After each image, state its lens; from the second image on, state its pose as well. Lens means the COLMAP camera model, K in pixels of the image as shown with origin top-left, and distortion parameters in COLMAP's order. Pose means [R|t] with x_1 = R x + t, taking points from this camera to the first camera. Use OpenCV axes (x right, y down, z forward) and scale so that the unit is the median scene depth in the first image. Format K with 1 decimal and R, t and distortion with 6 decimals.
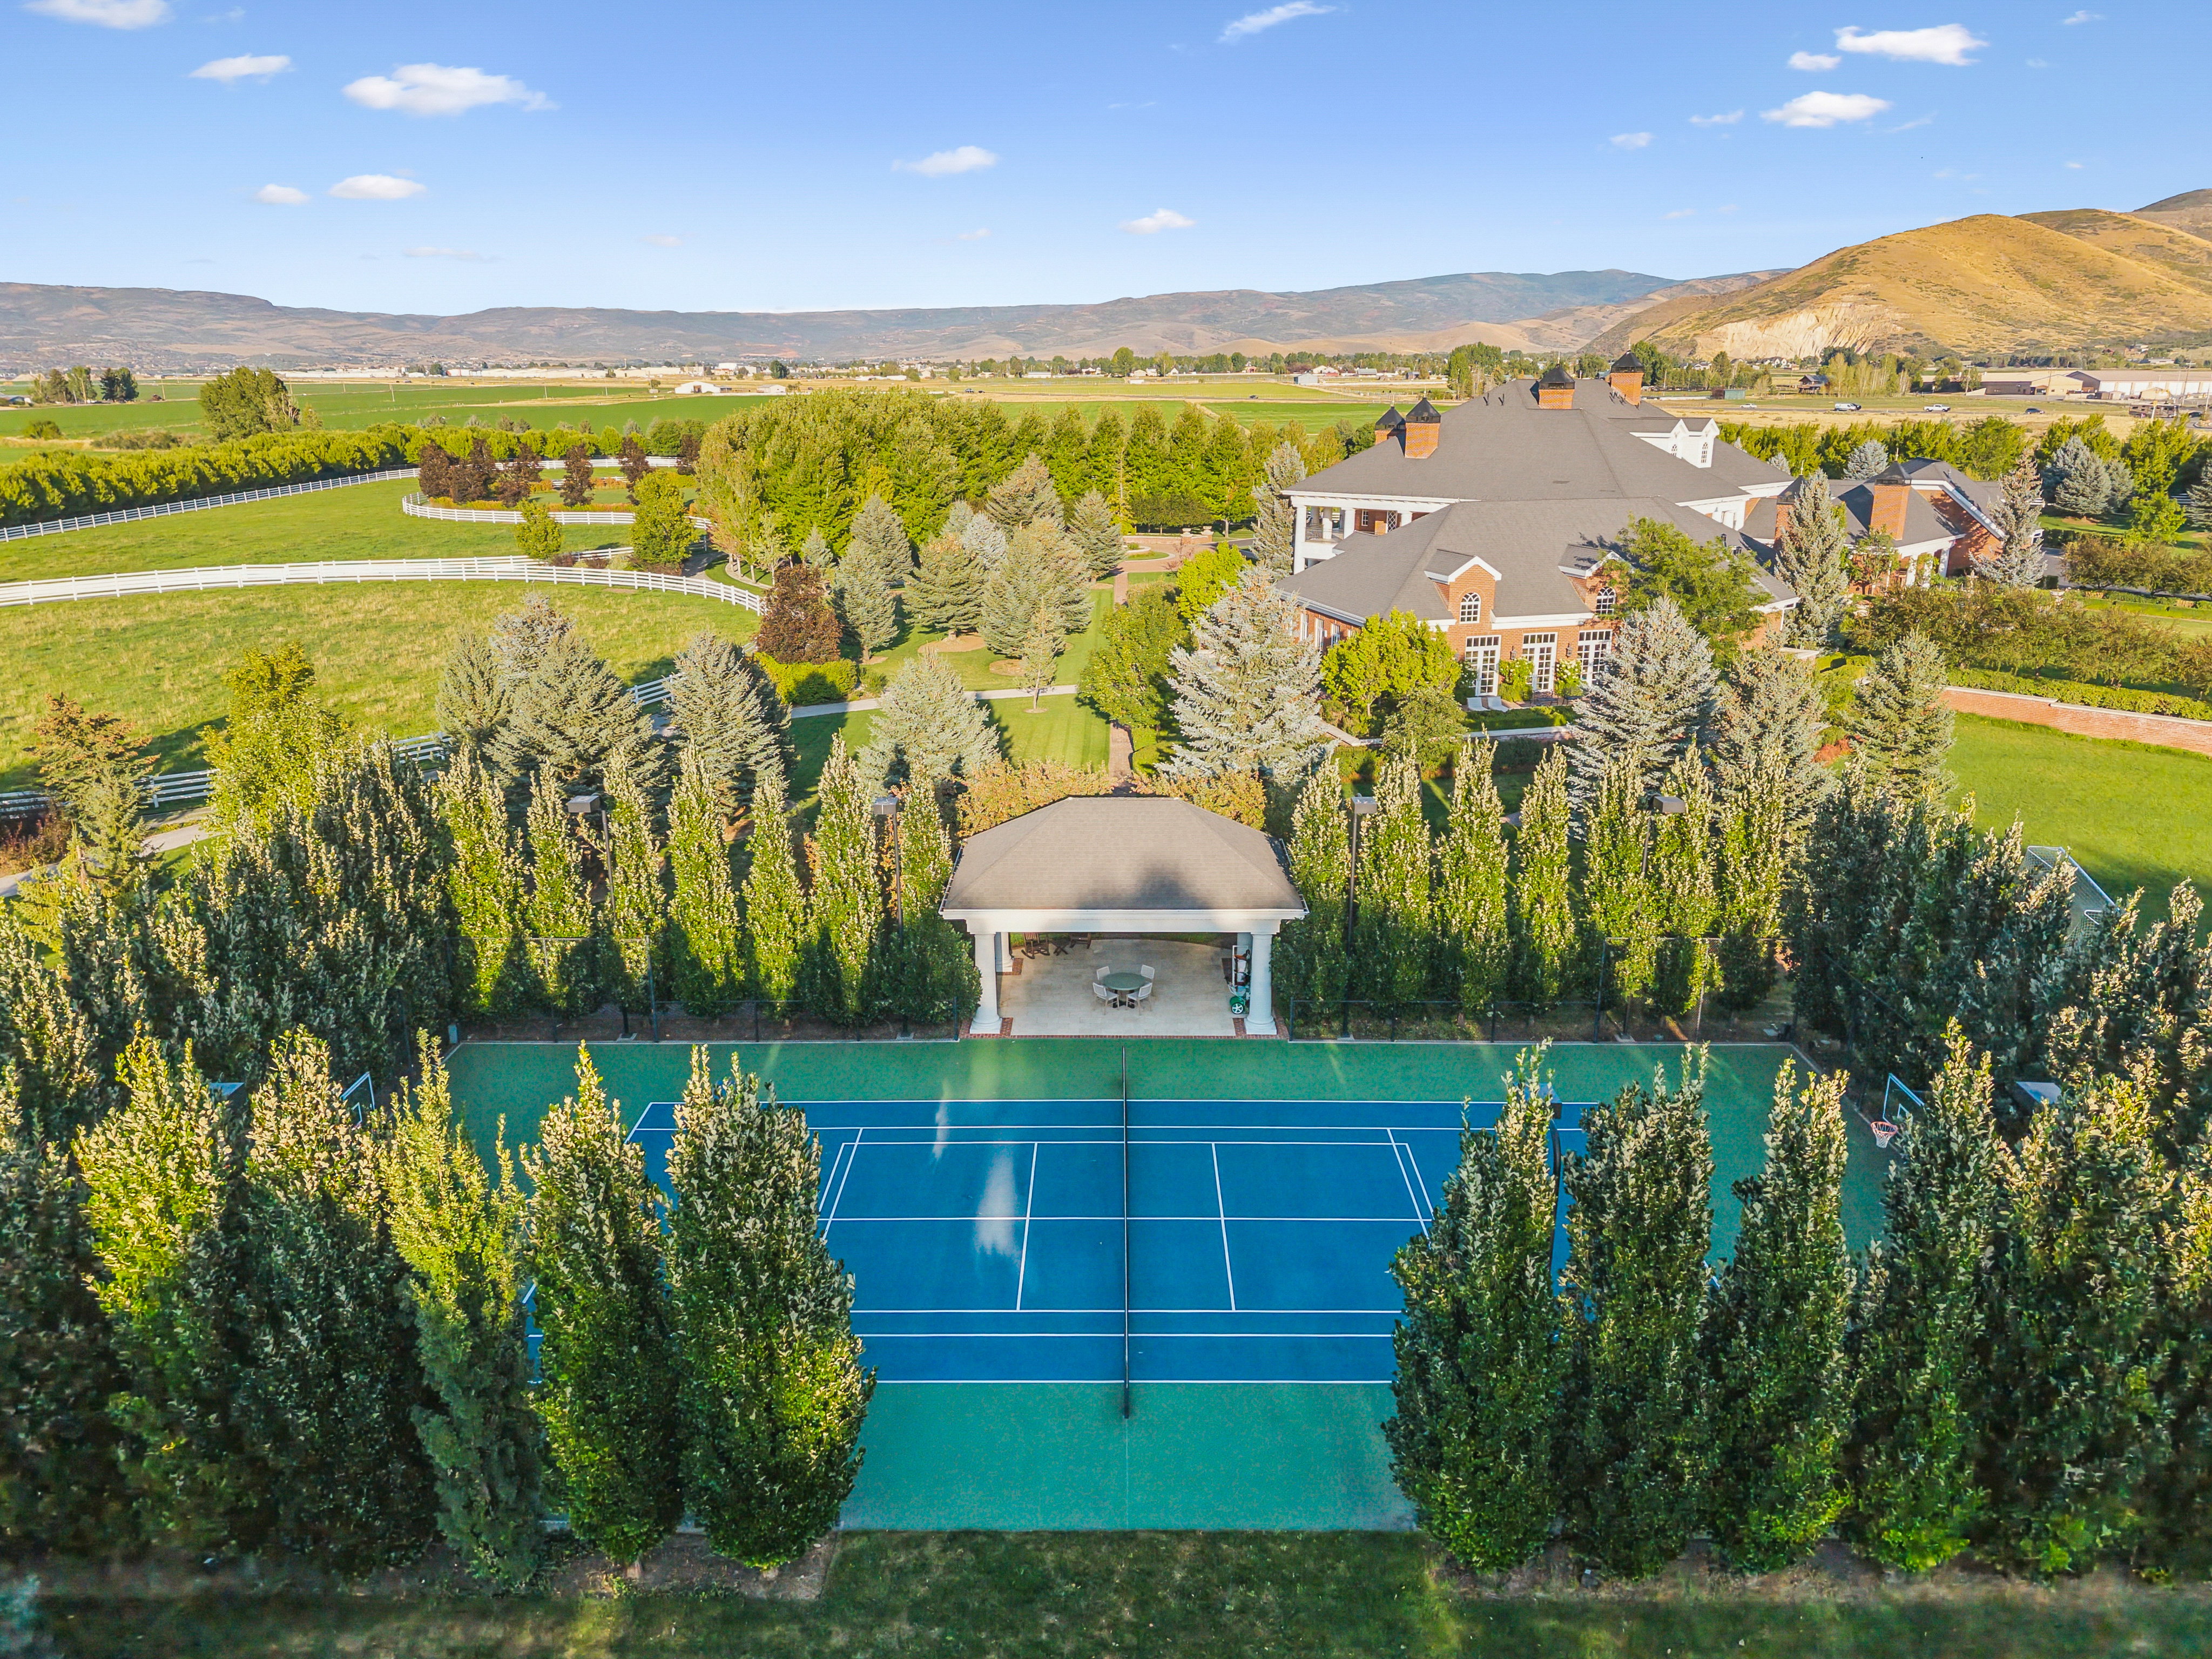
lens RADIAL K [[1511.7, 0, 1117.0], [0, 1511.7, 840.6], [0, 0, 1]] dist [0.032645, -0.027088]
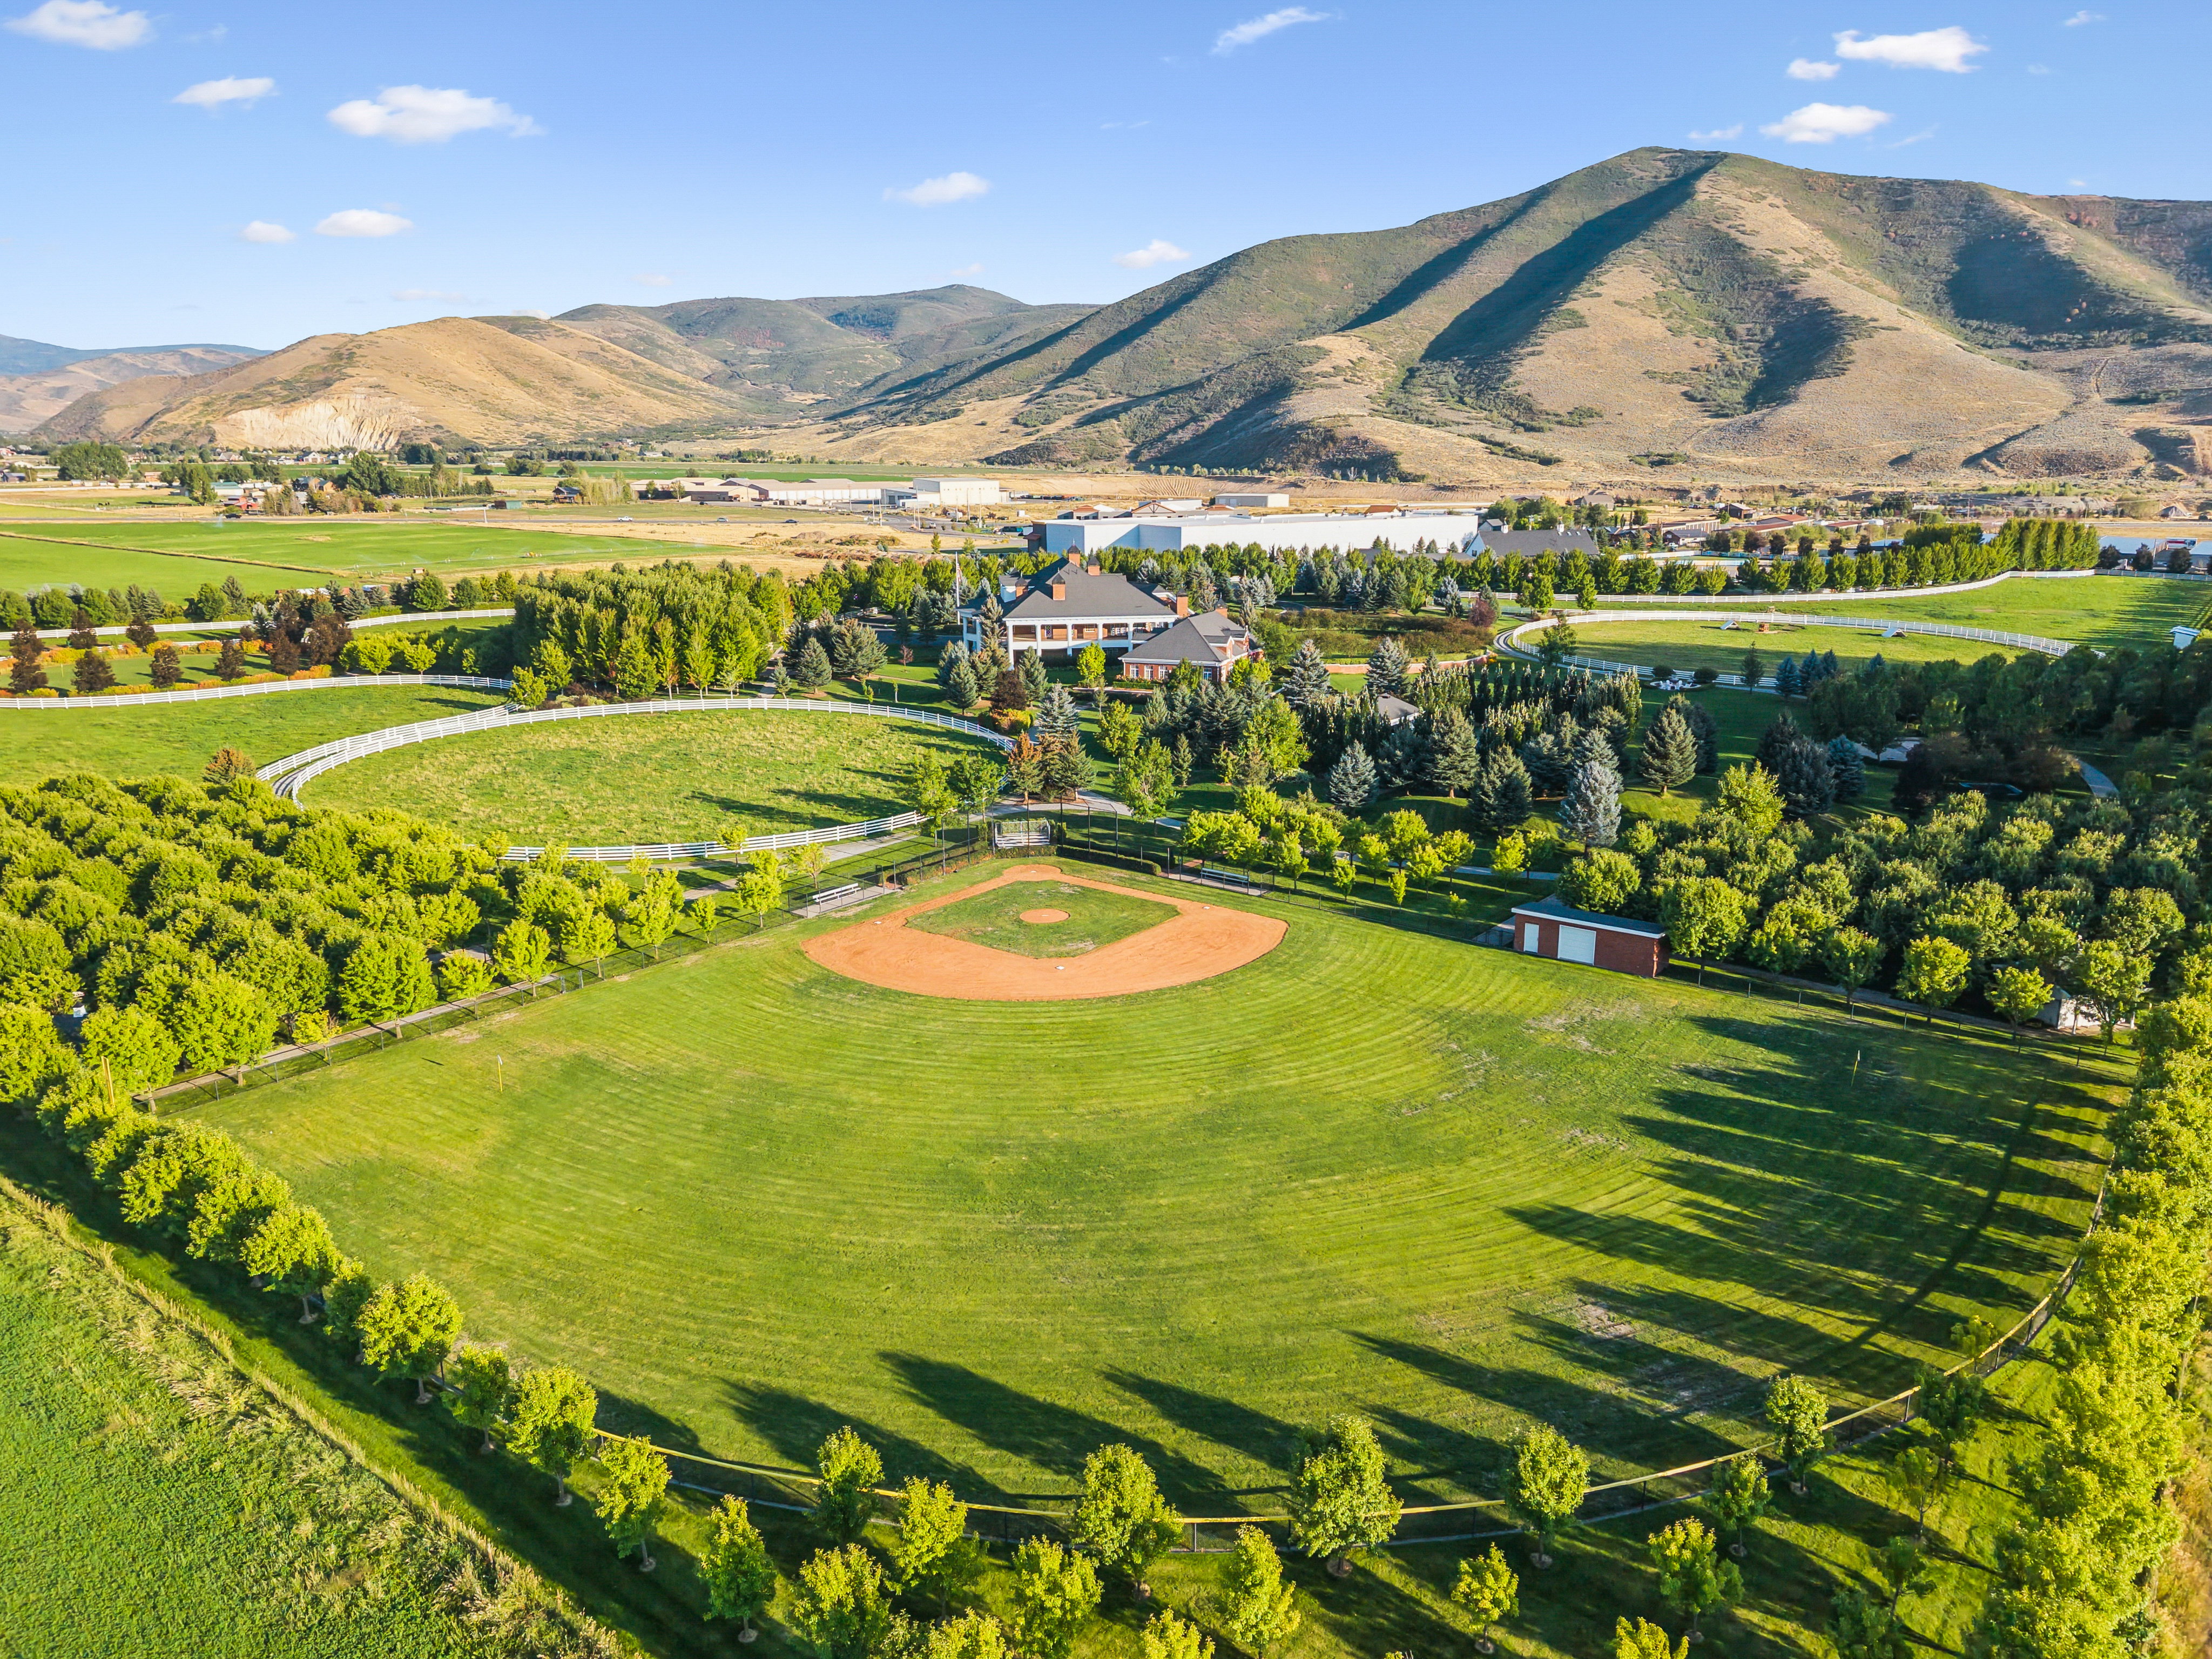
lens RADIAL K [[1511.7, 0, 1120.0], [0, 1511.7, 837.5], [0, 0, 1]] dist [0.032645, -0.027088]
pose [[0.615258, -0.194276, 0.764012, -1.426006], [0.232419, 0.970783, 0.059688, -0.023494], [-0.753286, 0.140847, 0.642435, -0.412024]]
